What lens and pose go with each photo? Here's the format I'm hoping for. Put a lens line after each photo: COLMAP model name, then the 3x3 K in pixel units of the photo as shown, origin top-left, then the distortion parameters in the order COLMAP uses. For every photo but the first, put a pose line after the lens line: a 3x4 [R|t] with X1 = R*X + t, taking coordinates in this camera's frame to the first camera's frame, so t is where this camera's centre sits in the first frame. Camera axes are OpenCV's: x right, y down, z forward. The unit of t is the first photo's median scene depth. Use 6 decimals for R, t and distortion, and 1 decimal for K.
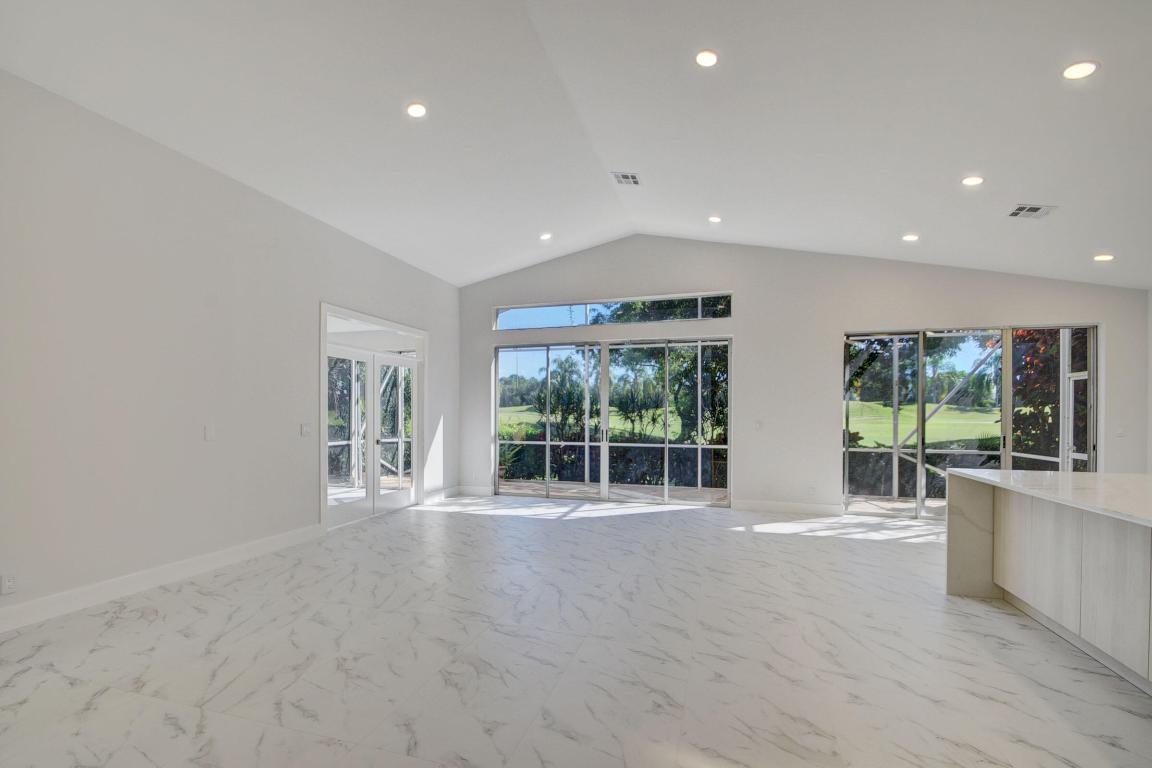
lens RADIAL K [[509.1, 0, 570.4], [0, 509.1, 415.6], [0, 0, 1]] dist [0.016765, -0.017554]
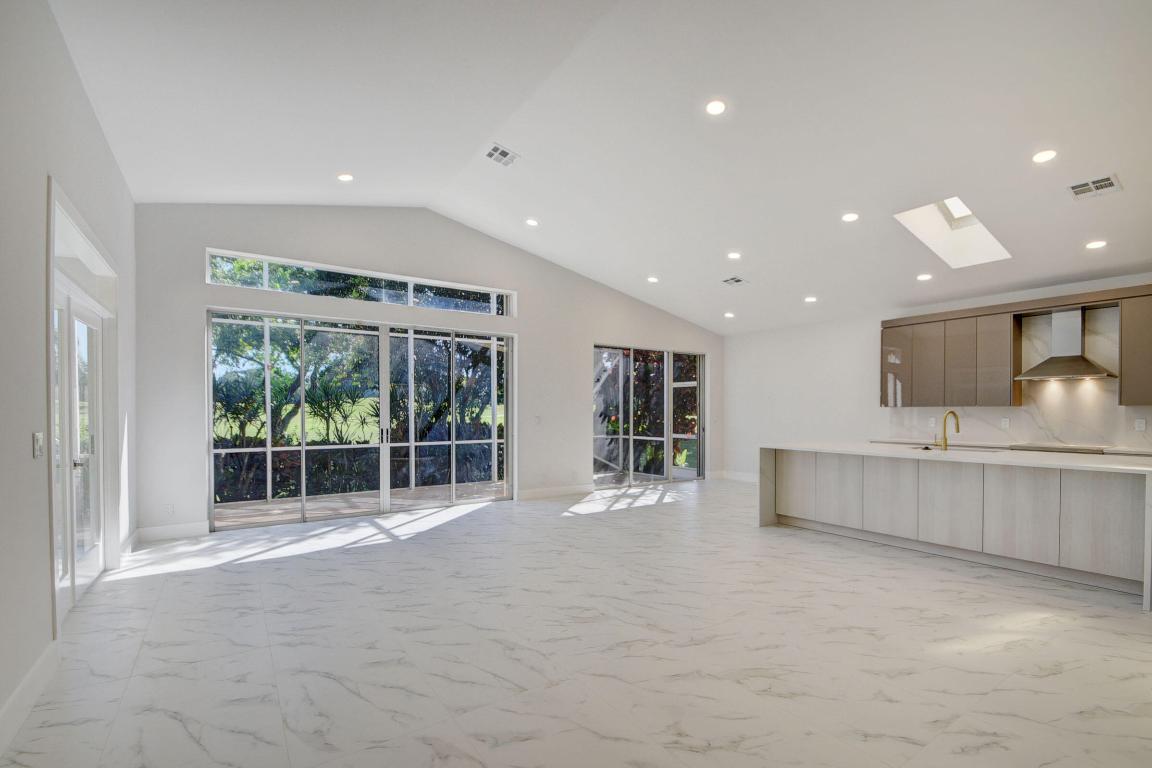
lens RADIAL K [[509.1, 0, 570.4], [0, 509.1, 415.6], [0, 0, 1]] dist [0.016765, -0.017554]
pose [[0.632141, -0.011580, 0.774767, -0.514452], [0.005201, 0.999929, 0.010702, -0.001343], [-0.774836, -0.002735, 0.632156, 0.304514]]
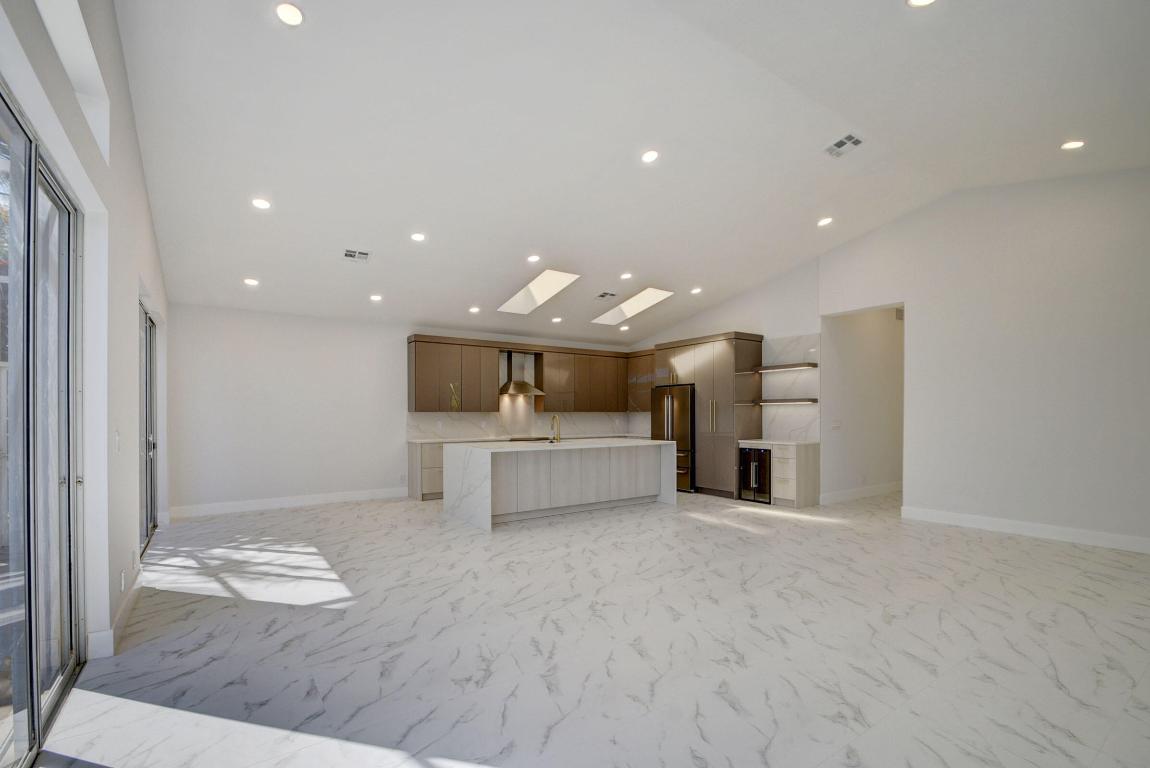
lens RADIAL K [[508.3, 0, 569.4], [0, 508.3, 415.5], [0, 0, 1]] dist [0.016765, -0.017554]
pose [[-0.784853, -0.004155, 0.619668, -0.248909], [0.000605, 0.999972, 0.007472, -0.005060], [-0.619682, 0.006239, -0.784828, 1.315177]]
